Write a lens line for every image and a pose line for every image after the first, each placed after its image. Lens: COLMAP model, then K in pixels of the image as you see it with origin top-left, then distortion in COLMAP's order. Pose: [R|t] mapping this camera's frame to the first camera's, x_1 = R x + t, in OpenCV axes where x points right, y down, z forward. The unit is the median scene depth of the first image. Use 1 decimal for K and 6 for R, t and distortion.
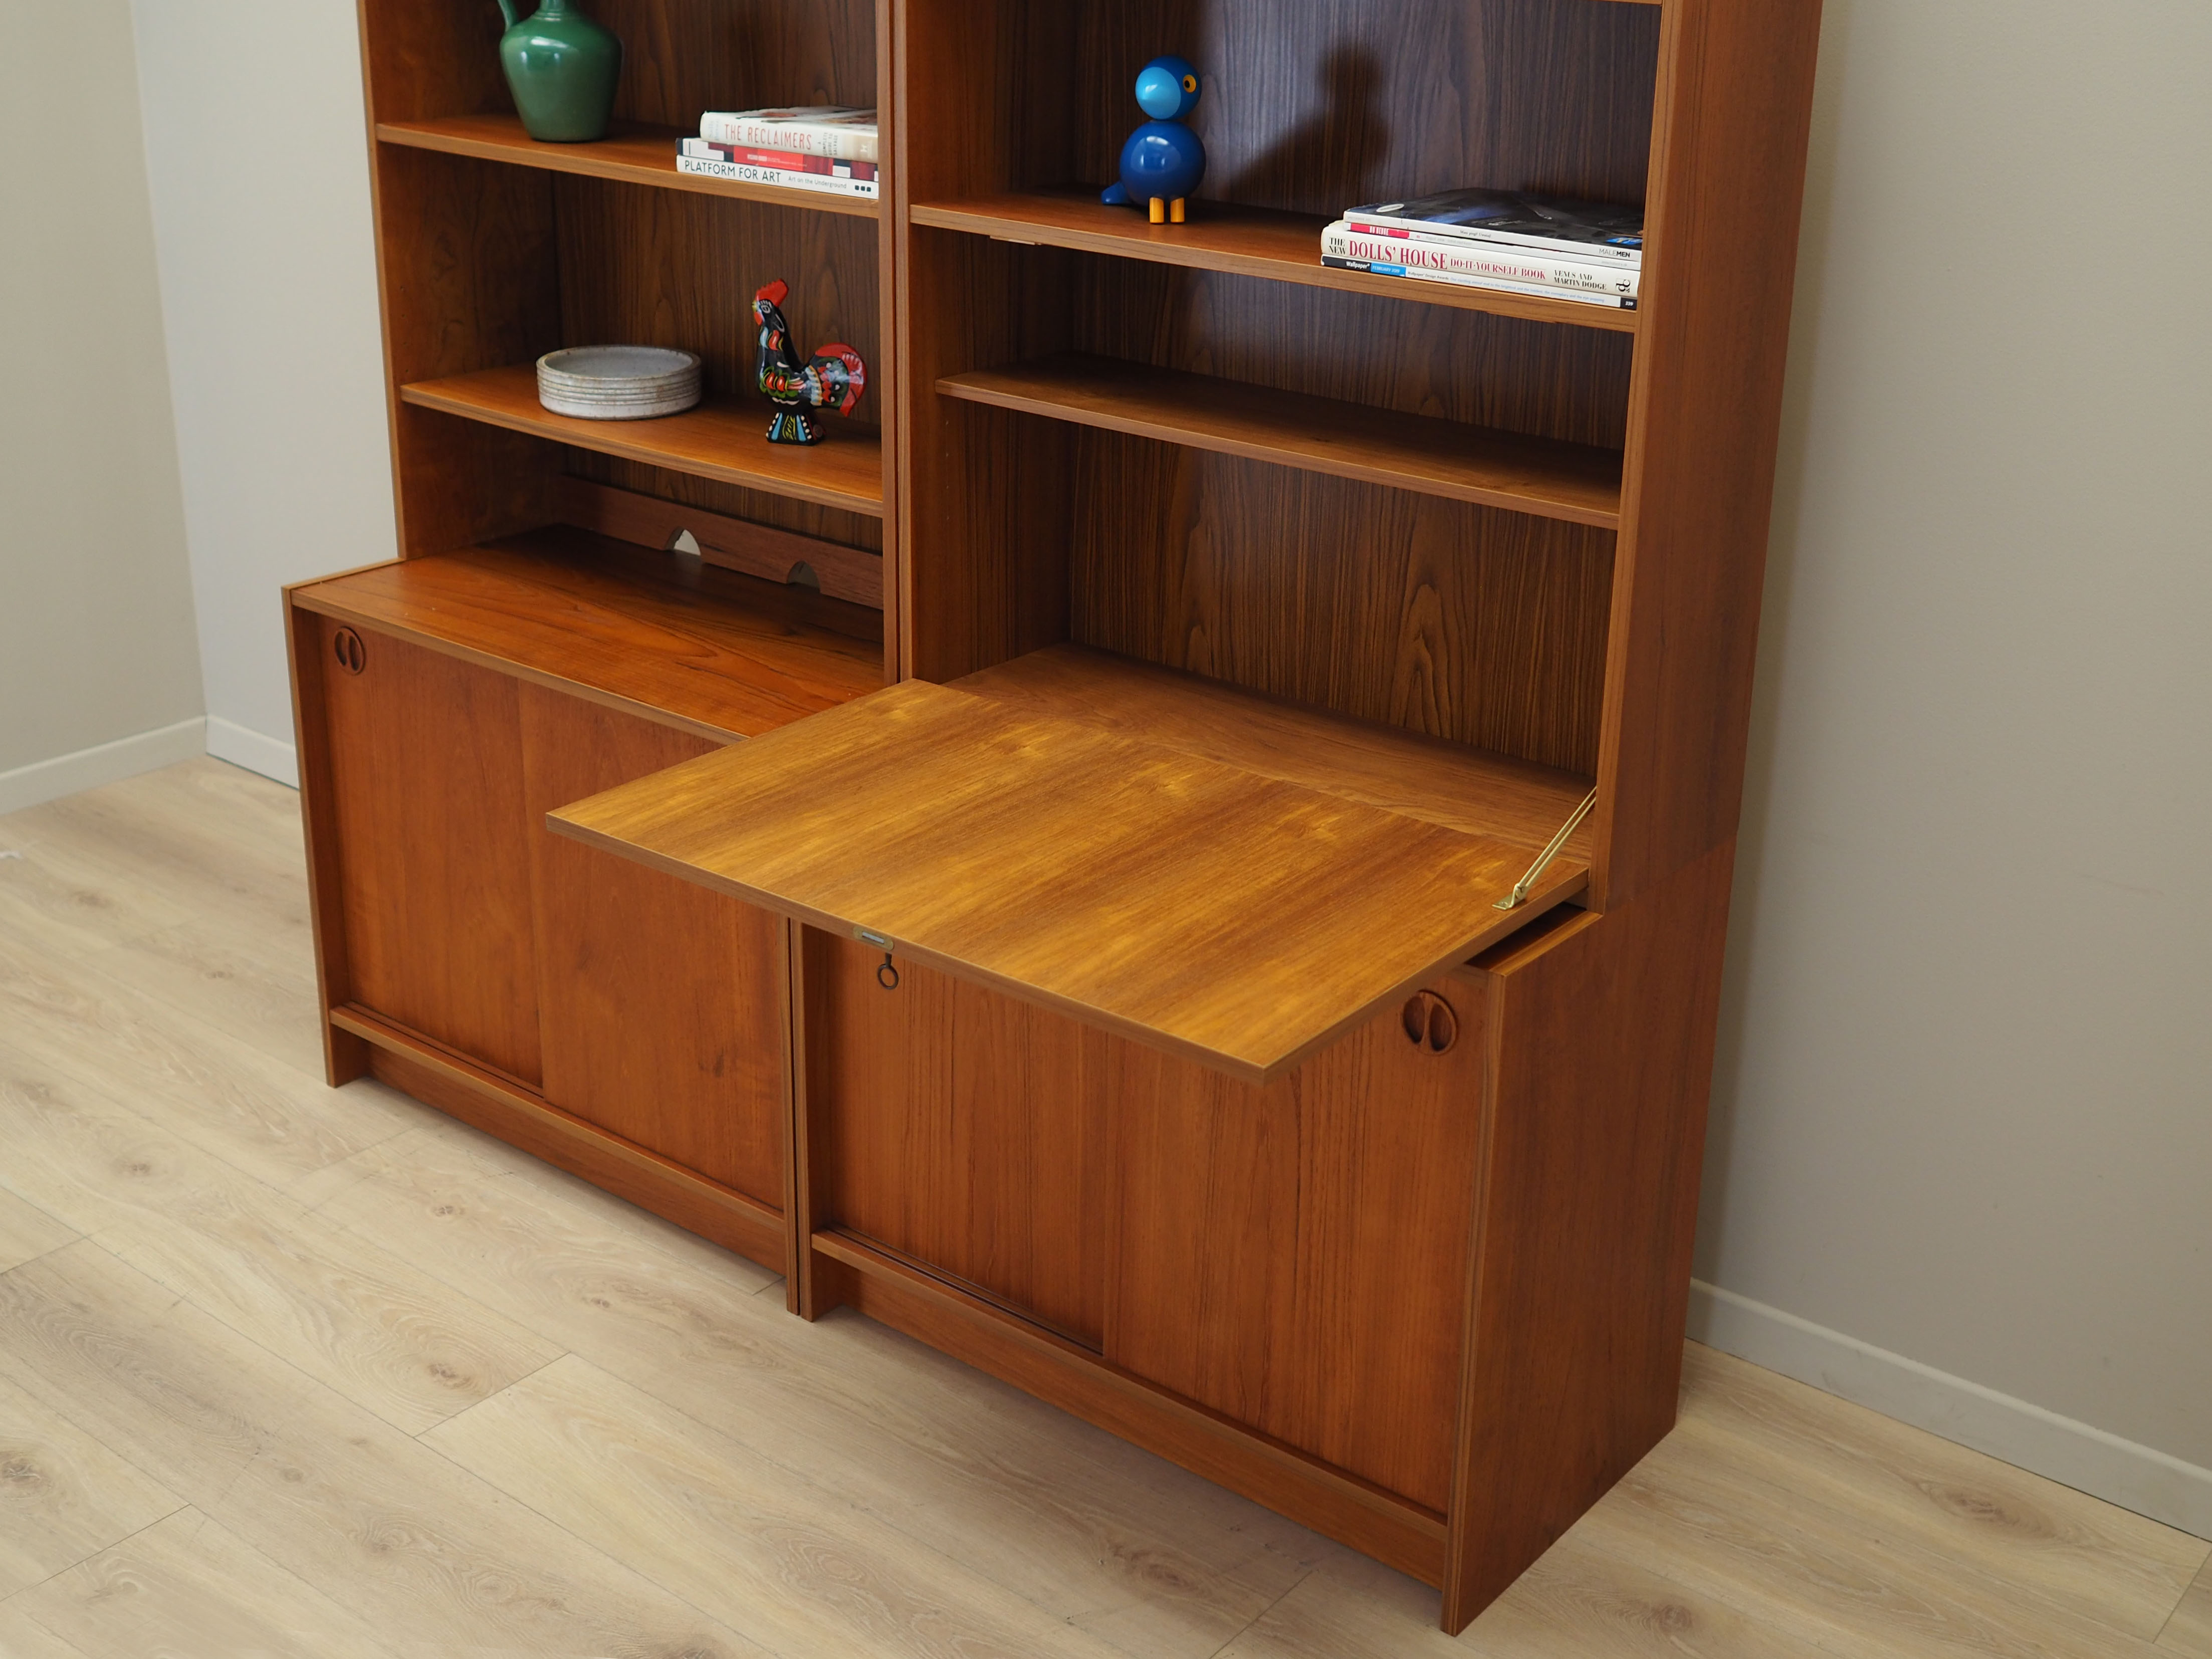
lens RADIAL K [[2612.8, 0, 1195.7], [0, 2612.8, 719.3], [0, 0, 1]] dist [-0.011875, -0.004139]
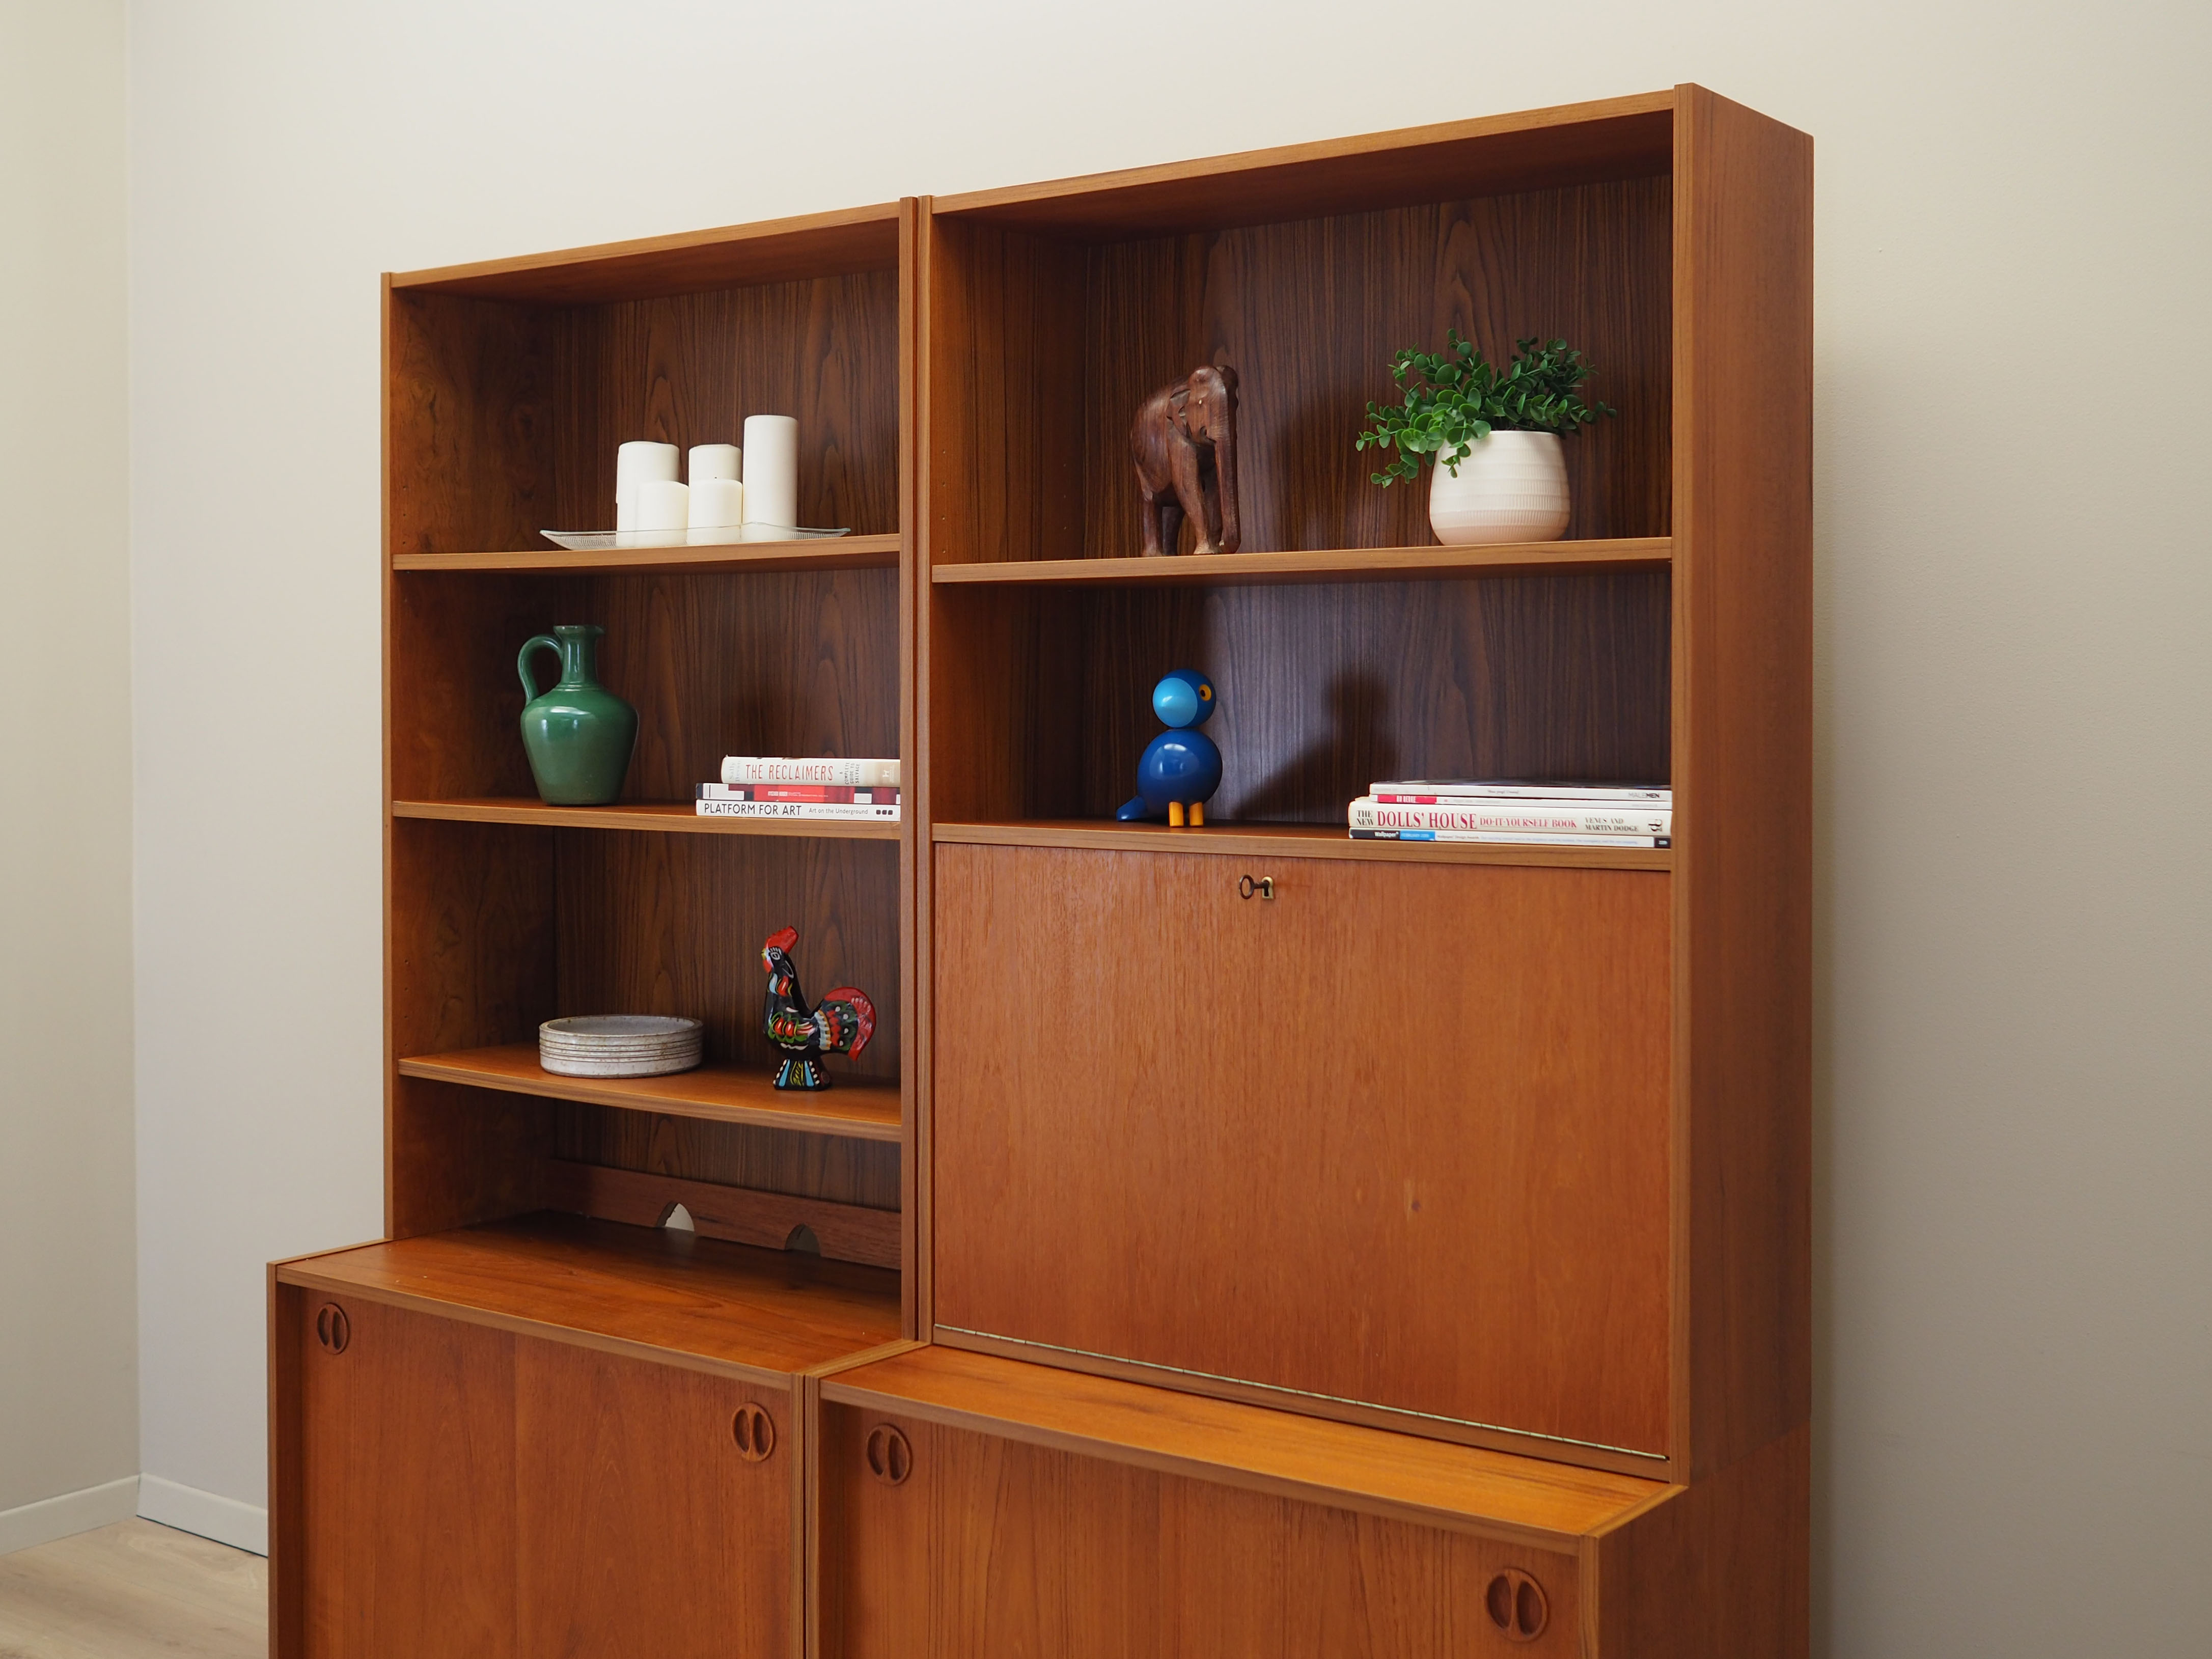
lens RADIAL K [[2650.2, 0, 1106.7], [0, 2650.2, 727.7], [0, 0, 1]] dist [-0.016070, 0.001996]
pose [[0.999554, -0.028377, 0.009288, -0.047509], [0.029858, 0.947423, -0.318589, 0.096590], [0.000241, 0.318724, 0.947847, 0.002688]]
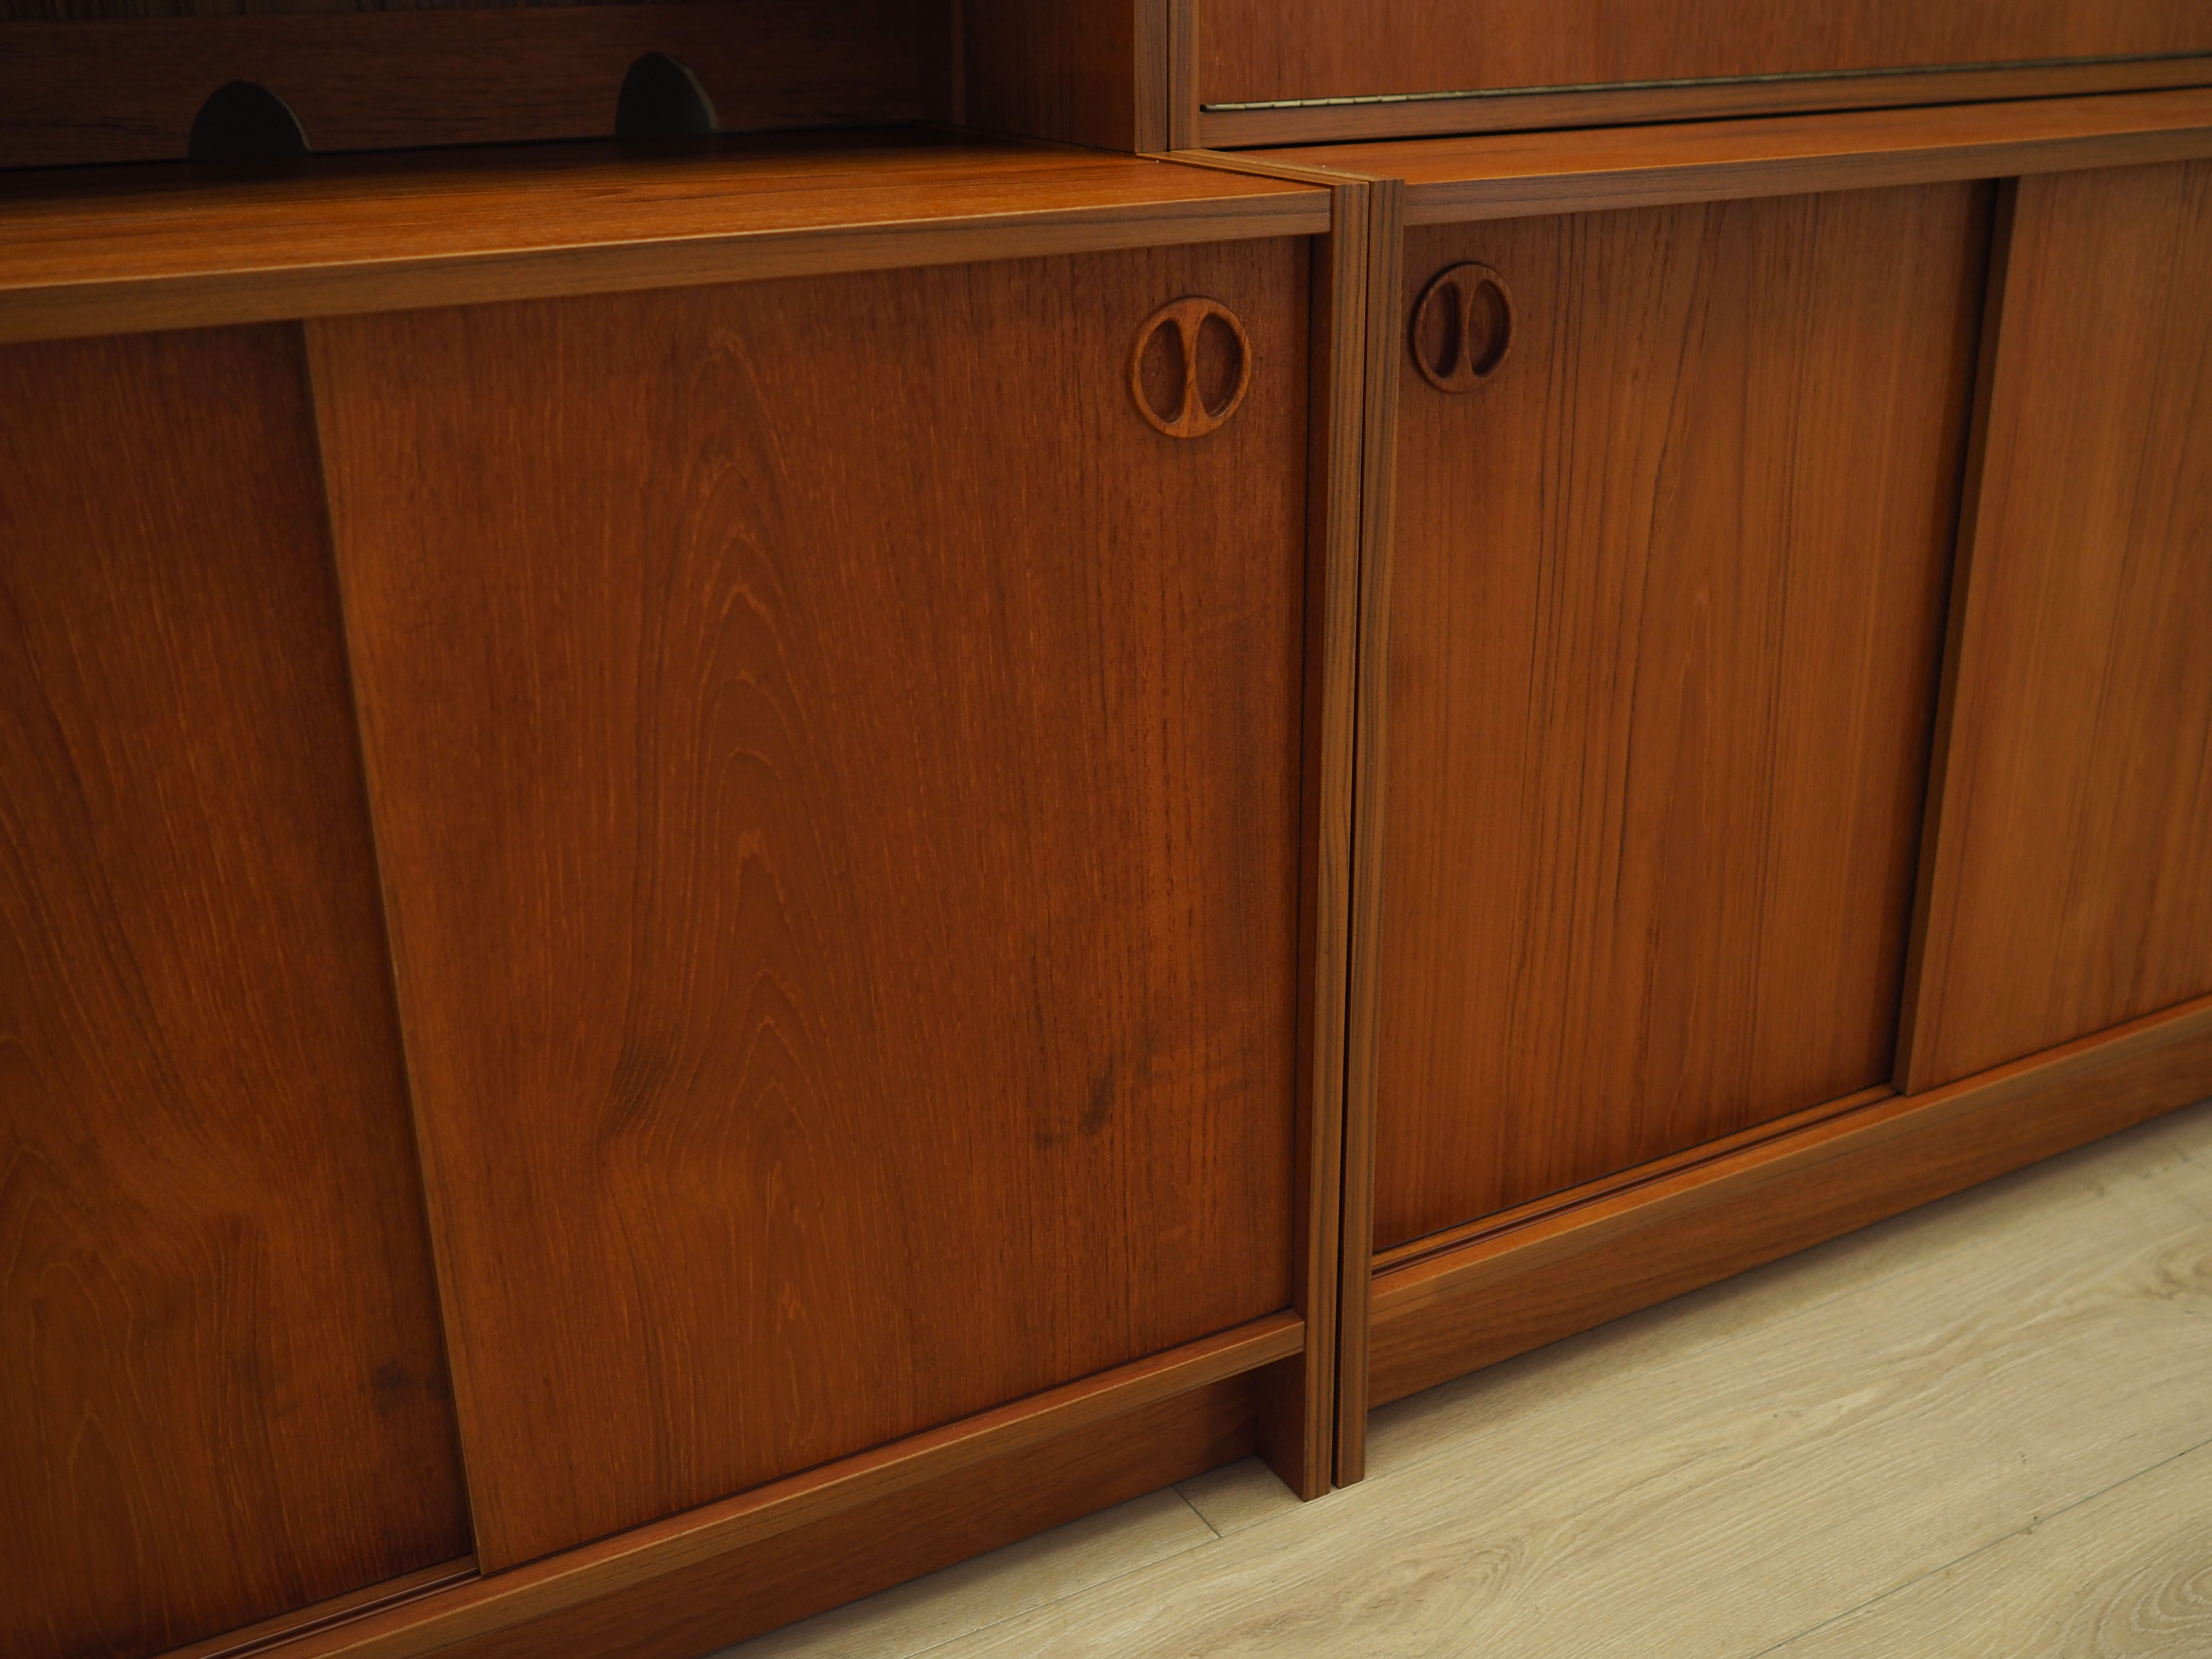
lens RADIAL K [[2298.0, 0, 1136.4], [0, 2298.0, 830.4], [0, 0, 1]] dist [-0.014797, 0.008417]
pose [[0.394736, -0.366269, 0.842633, -0.506463], [0.324236, 0.913634, 0.245242, 0.003346], [-0.859683, 0.176406, 0.479402, 0.859332]]
